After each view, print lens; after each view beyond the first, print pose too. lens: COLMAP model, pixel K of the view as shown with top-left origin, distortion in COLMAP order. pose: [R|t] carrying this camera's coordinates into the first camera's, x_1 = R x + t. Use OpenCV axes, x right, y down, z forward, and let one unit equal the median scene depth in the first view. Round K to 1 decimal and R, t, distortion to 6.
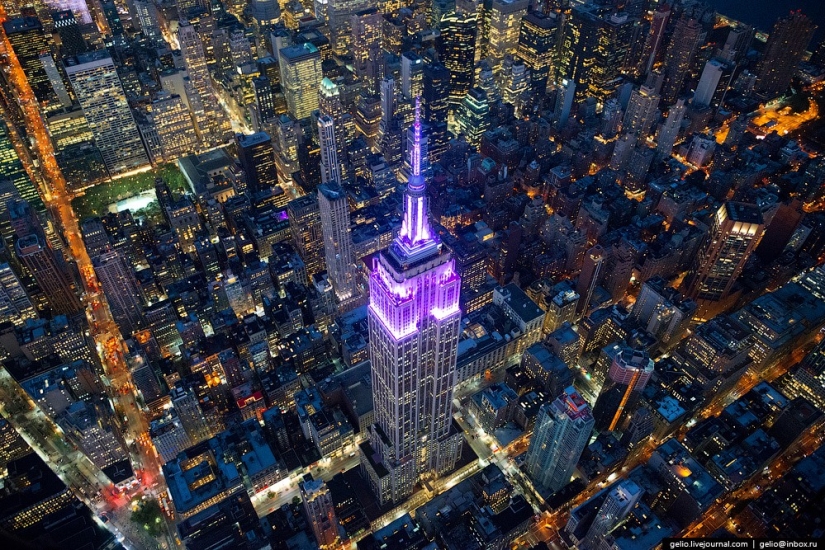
lens RADIAL K [[583.4, 0, 411.6], [0, 583.4, 273.3], [0, 0, 1]] dist [-0.005099, 0.001075]
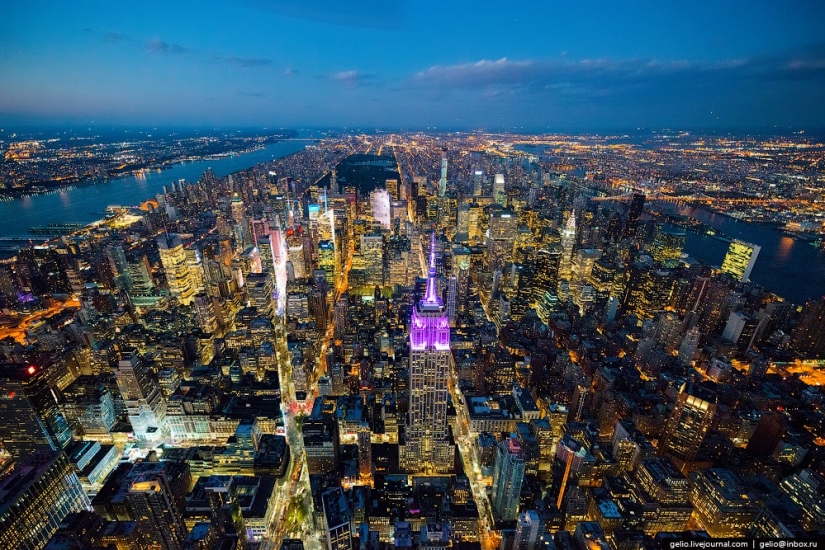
lens RADIAL K [[342.9, 0, 396.0], [0, 342.9, 276.2], [0, 0, 1]] dist [-0.000109, -0.001031]
pose [[0.849805, 0.213025, -0.482133, 0.208549], [-0.372753, 0.889598, -0.263954, 0.103979], [0.372676, 0.404026, 0.835390, -0.066604]]
